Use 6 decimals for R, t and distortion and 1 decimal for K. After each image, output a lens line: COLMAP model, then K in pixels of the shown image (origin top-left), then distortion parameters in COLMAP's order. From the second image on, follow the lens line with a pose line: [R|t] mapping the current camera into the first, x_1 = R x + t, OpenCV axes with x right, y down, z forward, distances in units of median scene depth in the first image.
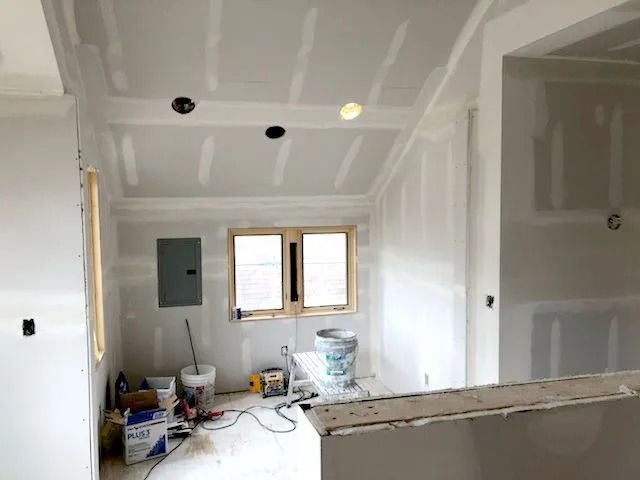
lens RADIAL K [[550.0, 0, 320.0], [0, 550.0, 240.0], [0, 0, 1]] dist [0.066414, 0.000874]
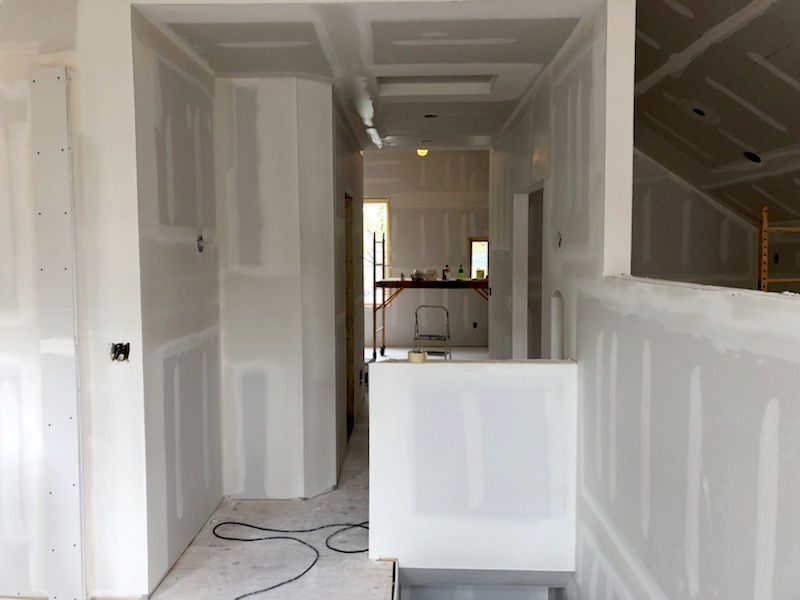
lens RADIAL K [[687.6, 0, 400.0], [0, 687.6, 300.0], [0, 0, 1]] dist [0.066414, 0.000874]
pose [[0.283488, -0.062893, 0.956911, -0.440926], [0.080798, 0.995866, 0.041516, 0.038125], [-0.955566, 0.065547, 0.287398, 0.408479]]
